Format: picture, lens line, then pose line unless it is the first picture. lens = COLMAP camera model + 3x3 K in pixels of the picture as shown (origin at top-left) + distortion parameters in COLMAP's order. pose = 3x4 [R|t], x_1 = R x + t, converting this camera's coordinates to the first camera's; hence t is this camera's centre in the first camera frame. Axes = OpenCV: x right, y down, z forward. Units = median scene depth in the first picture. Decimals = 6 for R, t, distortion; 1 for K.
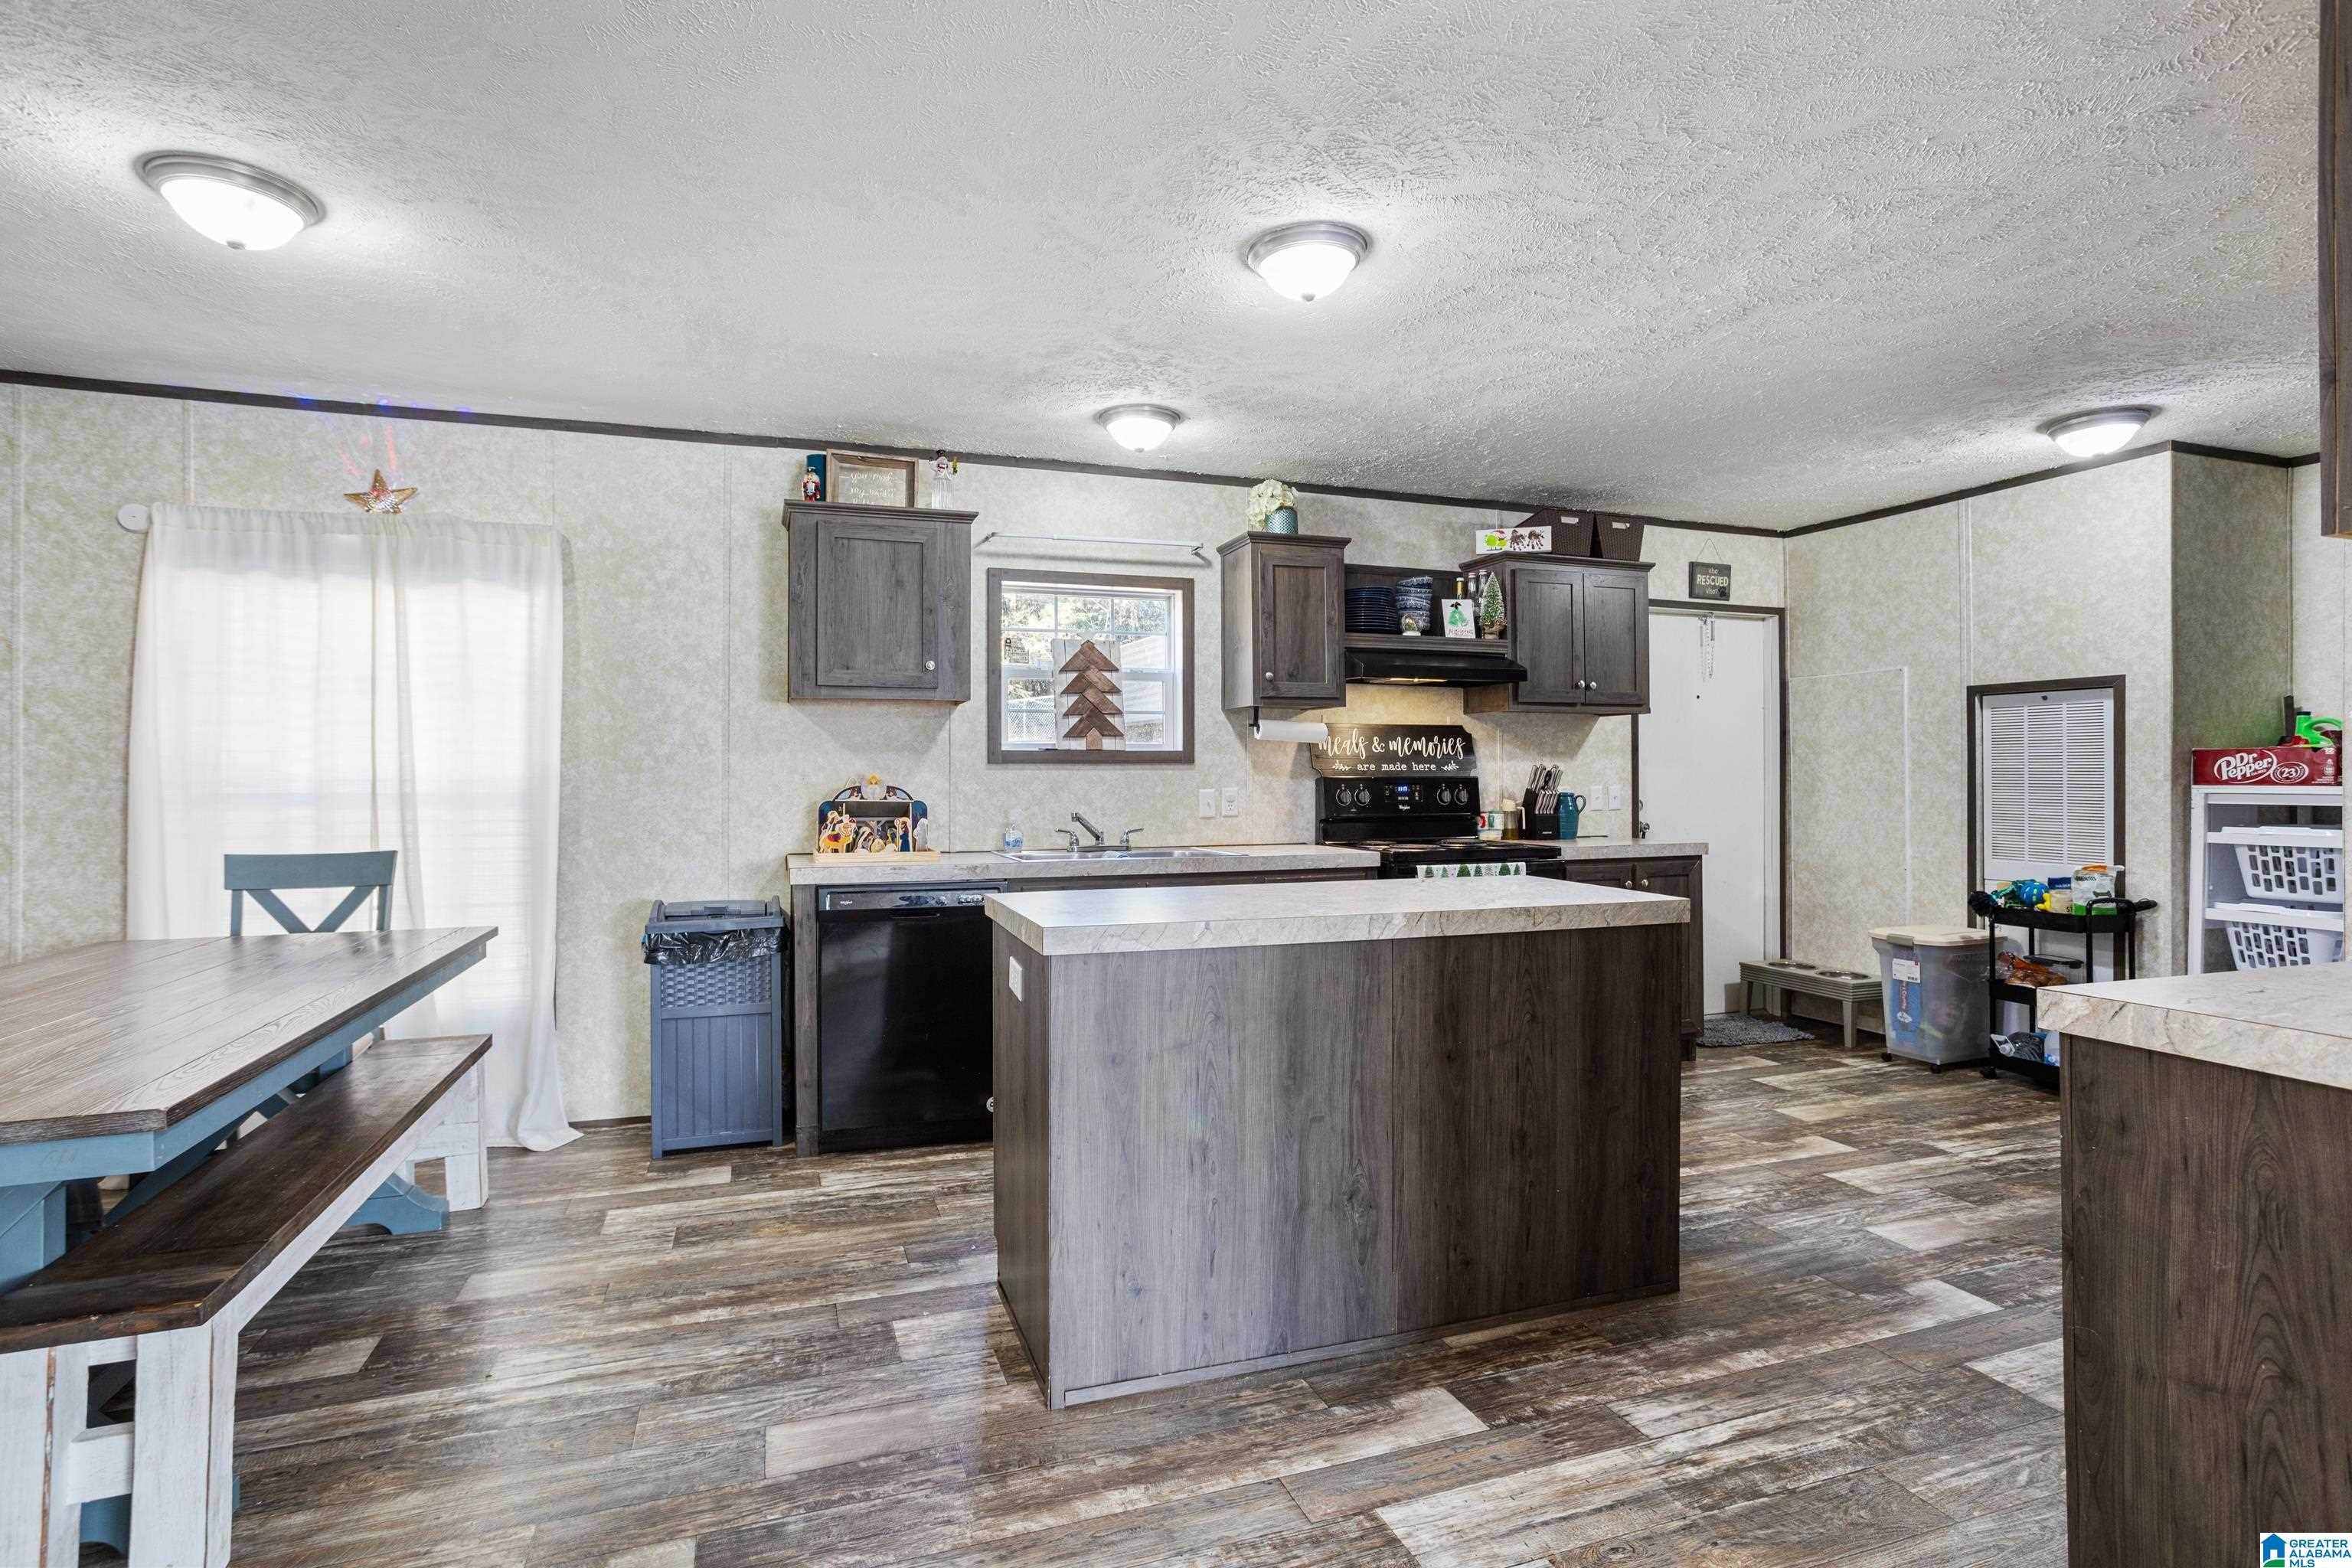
lens RADIAL K [[1160.0, 0, 1168.1], [0, 1160.0, 766.3], [0, 0, 1]] dist [-0.024795, 0.016035]
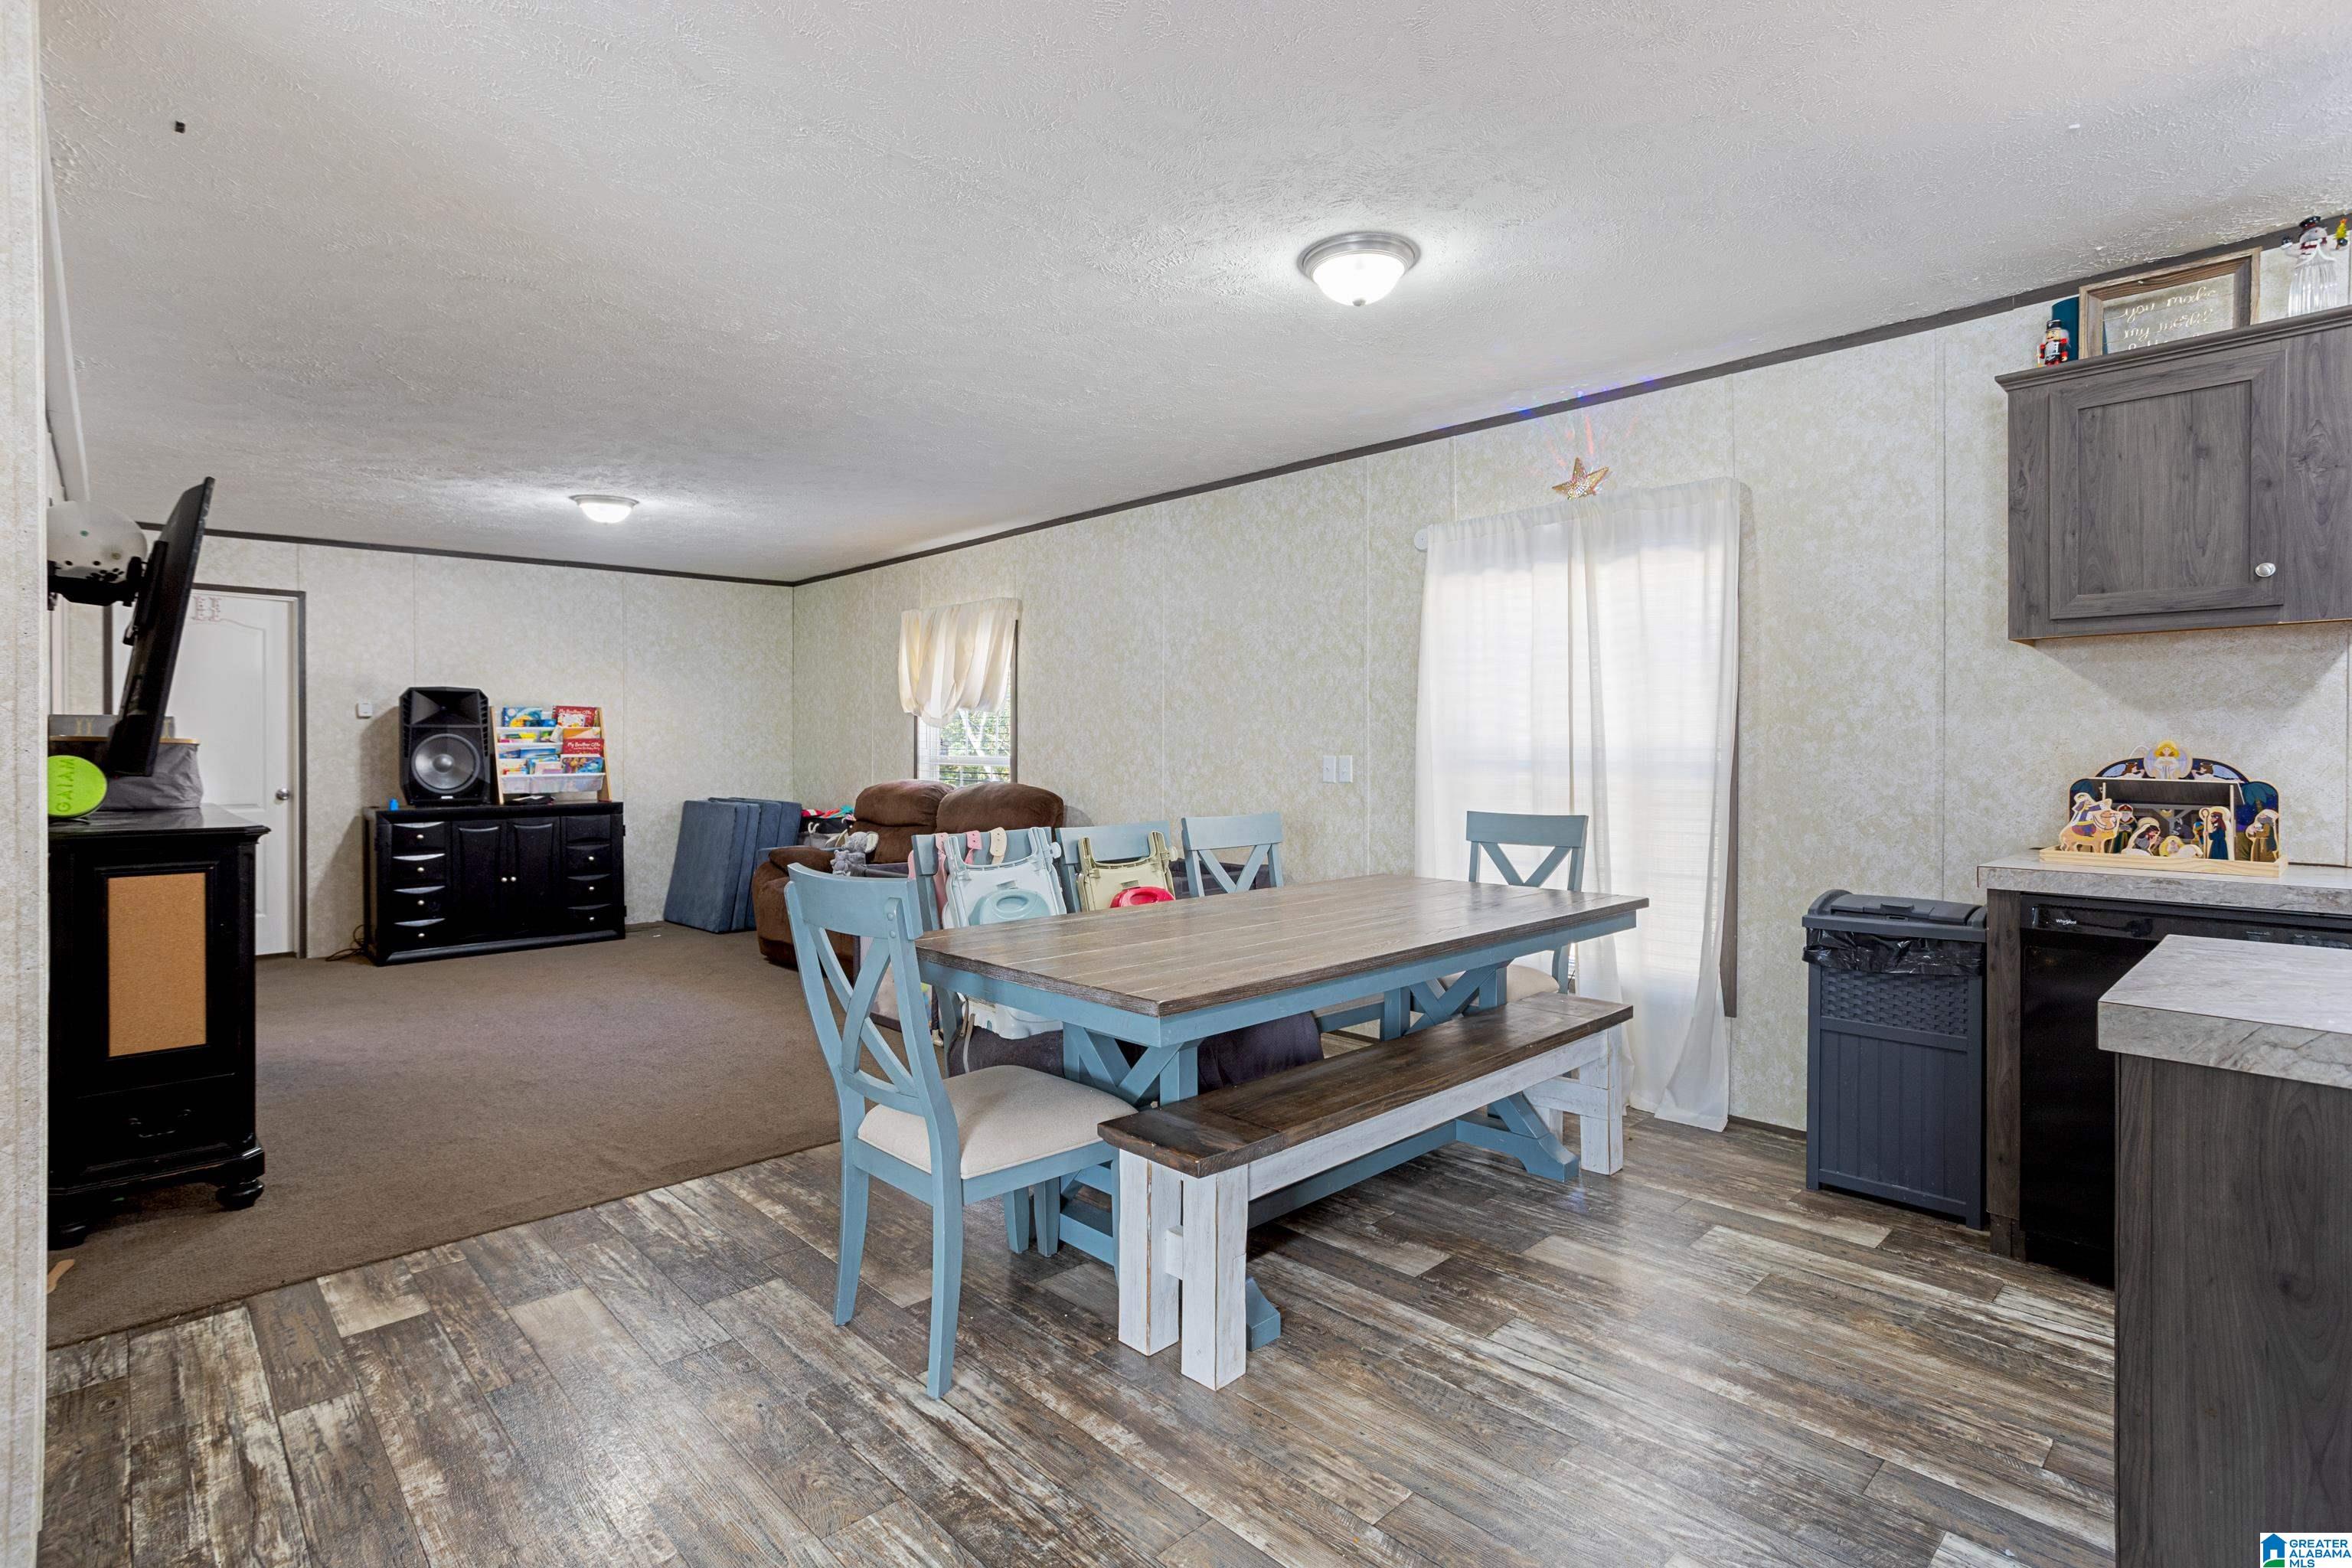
lens RADIAL K [[1160.0, 0, 1161.0], [0, 1160.0, 752.9], [0, 0, 1]] dist [-0.024795, 0.016035]
pose [[0.404928, 0.005350, -0.914333, 0.128598], [0.007907, 0.999925, 0.009352, 0.002611], [0.914314, -0.011016, 0.404856, 0.190366]]
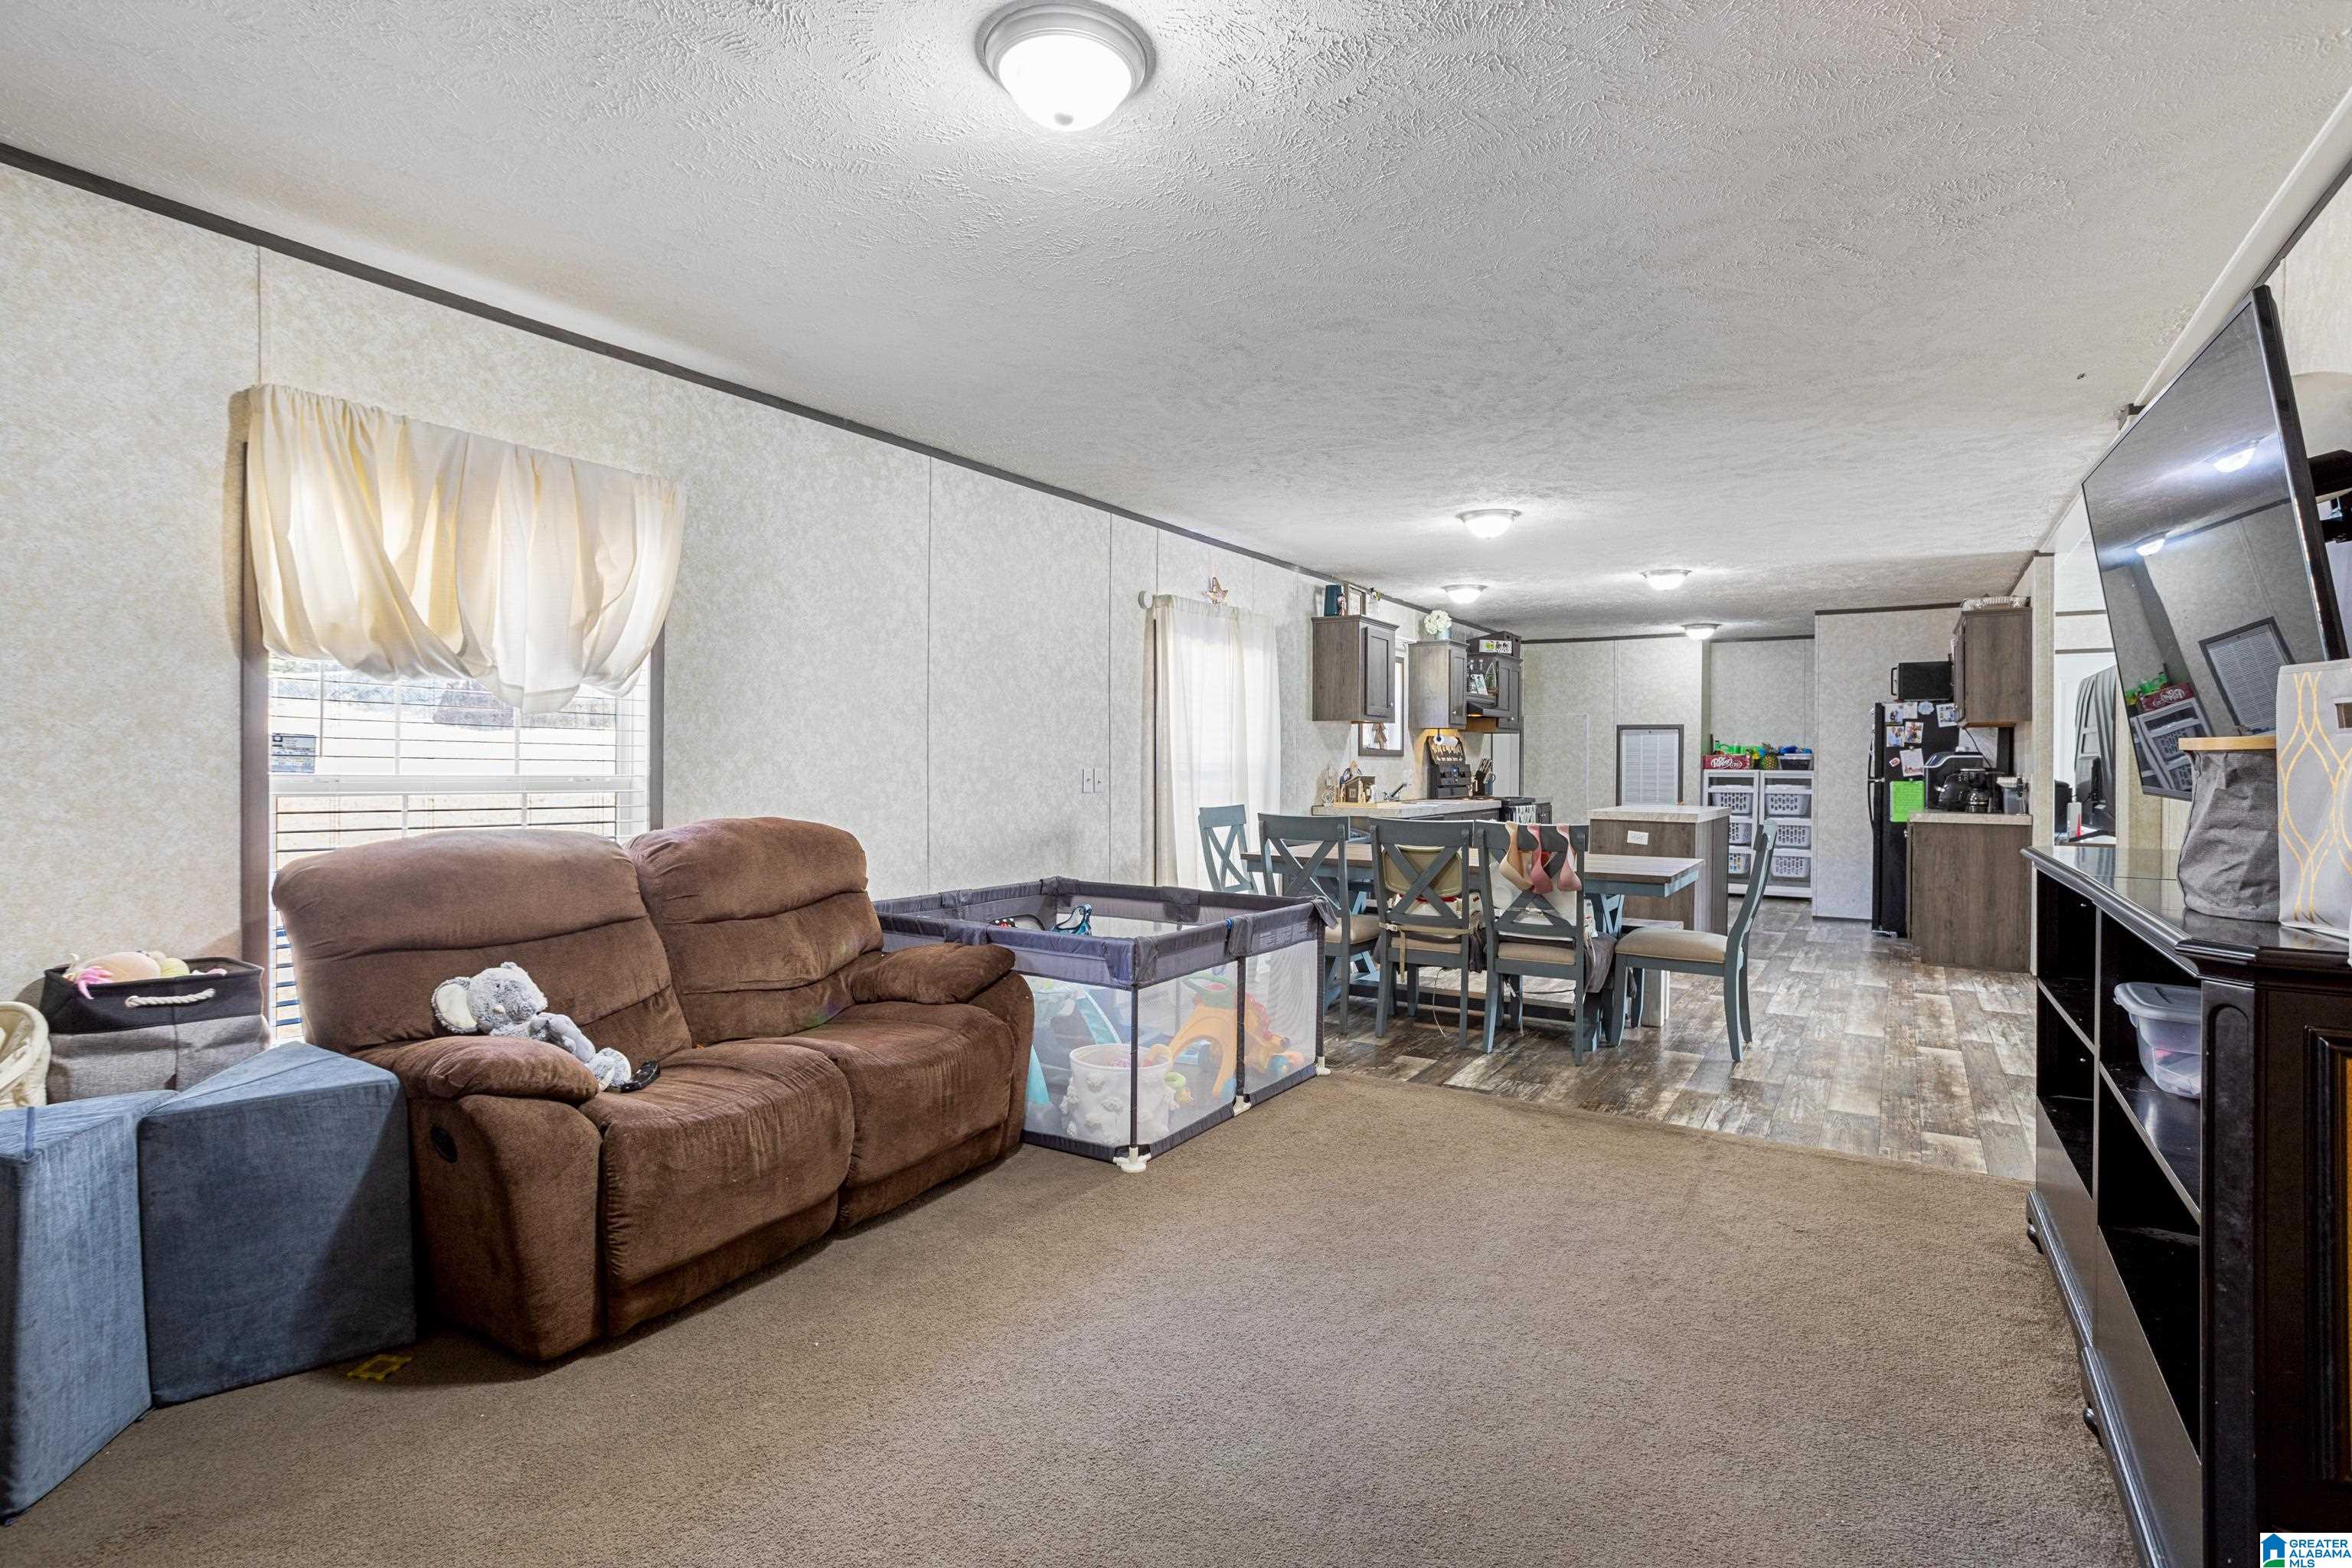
lens RADIAL K [[1160.0, 0, 1168.0], [0, 1160.0, 767.2], [0, 0, 1]] dist [-0.024795, 0.016035]
pose [[0.781814, 0.003412, 0.623502, -1.661303], [-0.012143, 0.999879, 0.009754, 0.002318], [-0.623393, -0.015197, 0.781761, -0.268280]]
